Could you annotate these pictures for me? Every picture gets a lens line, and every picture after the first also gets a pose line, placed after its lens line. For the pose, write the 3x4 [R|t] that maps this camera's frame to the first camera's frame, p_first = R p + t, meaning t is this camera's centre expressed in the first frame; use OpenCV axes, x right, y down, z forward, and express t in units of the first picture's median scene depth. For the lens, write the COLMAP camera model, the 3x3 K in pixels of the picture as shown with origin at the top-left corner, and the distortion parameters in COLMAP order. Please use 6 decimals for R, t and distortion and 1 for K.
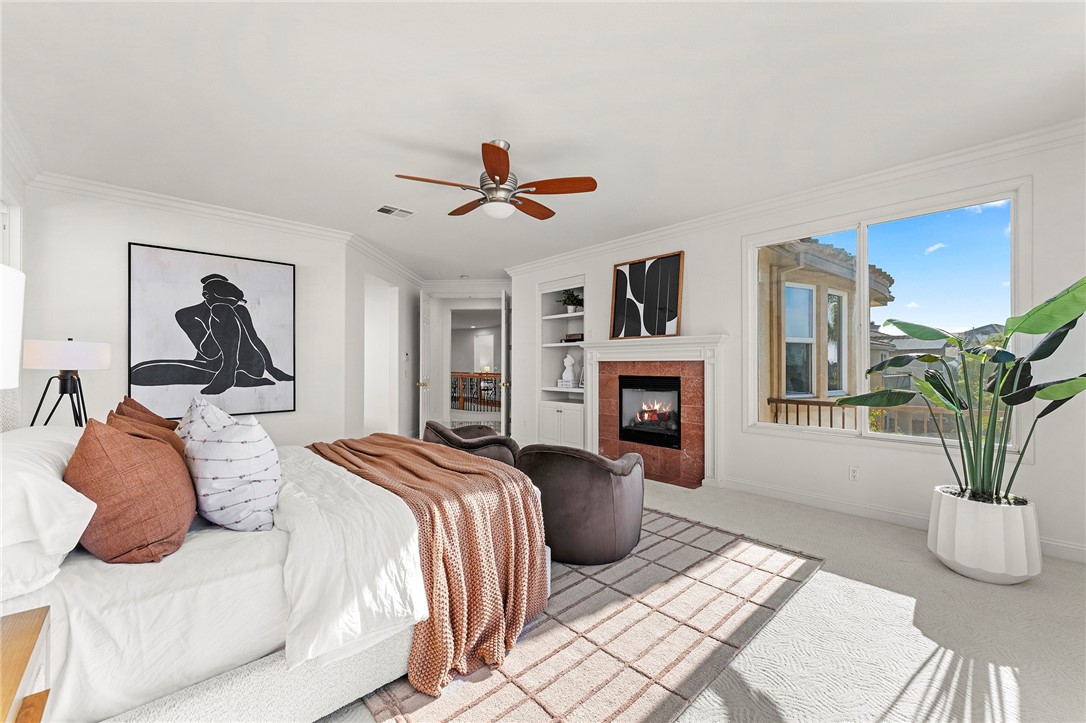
lens RADIAL K [[432.5, 0, 544.0], [0, 432.5, 362.6], [0, 0, 1]] dist [0.001091, -0.001080]
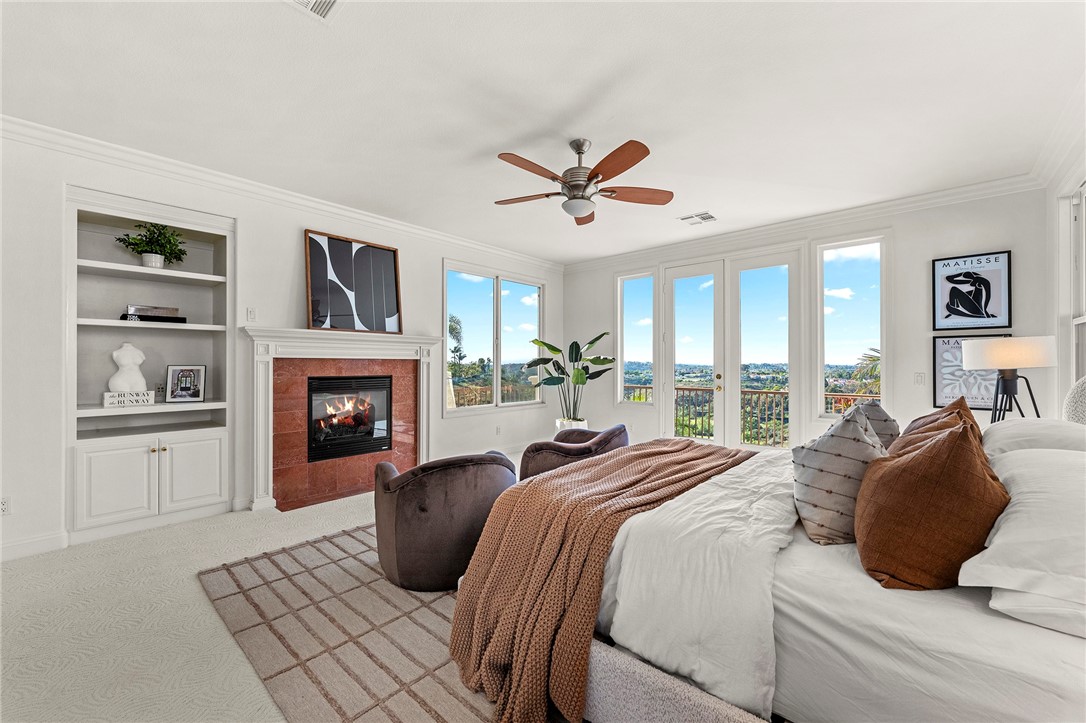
lens RADIAL K [[432.5, 0, 516.2], [0, 432.5, 376.9], [0, 0, 1]] dist [0.001091, -0.001080]
pose [[-0.058242, -0.018637, 0.998128, -0.628434], [0.003175, 0.999817, 0.018854, 0.016914], [-0.998297, 0.004267, -0.058172, 0.707143]]
